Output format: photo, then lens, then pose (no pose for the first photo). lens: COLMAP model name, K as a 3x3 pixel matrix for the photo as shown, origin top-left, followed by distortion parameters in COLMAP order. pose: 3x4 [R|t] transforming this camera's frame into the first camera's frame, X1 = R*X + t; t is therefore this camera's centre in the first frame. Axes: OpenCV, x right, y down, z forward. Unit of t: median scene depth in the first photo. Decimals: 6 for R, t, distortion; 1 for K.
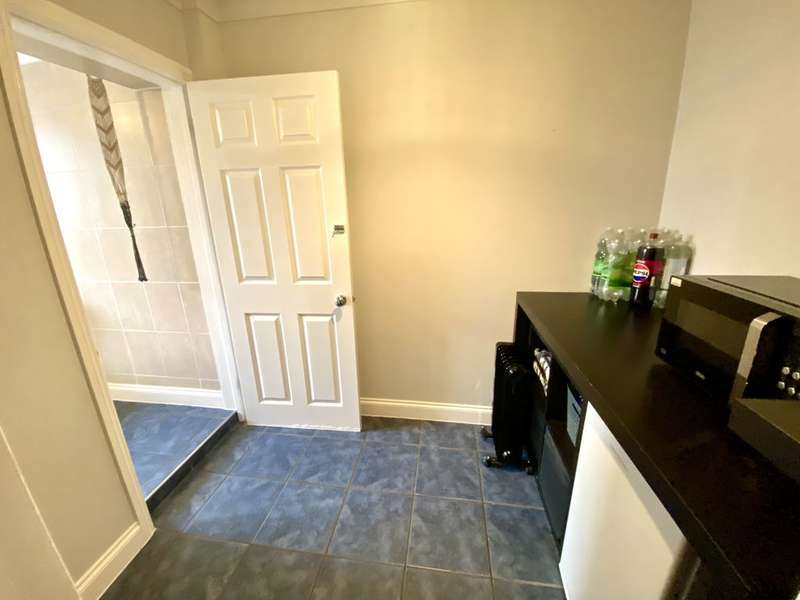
lens RADIAL K [[324.2, 0, 397.7], [0, 324.2, 299.3], [0, 0, 1]] dist [0.003599, -0.006511]
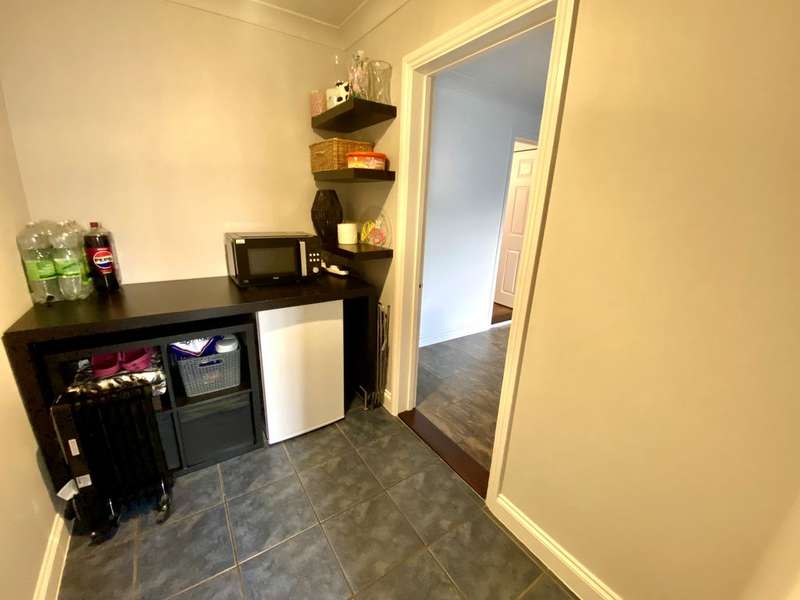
lens RADIAL K [[324.2, 0, 398.1], [0, 324.2, 299.2], [0, 0, 1]] dist [0.003599, -0.006511]
pose [[-0.668778, -0.217900, 0.710813, -0.682716], [0.189889, 0.874311, 0.446679, -0.260625], [-0.718803, 0.433705, -0.543343, 0.940239]]
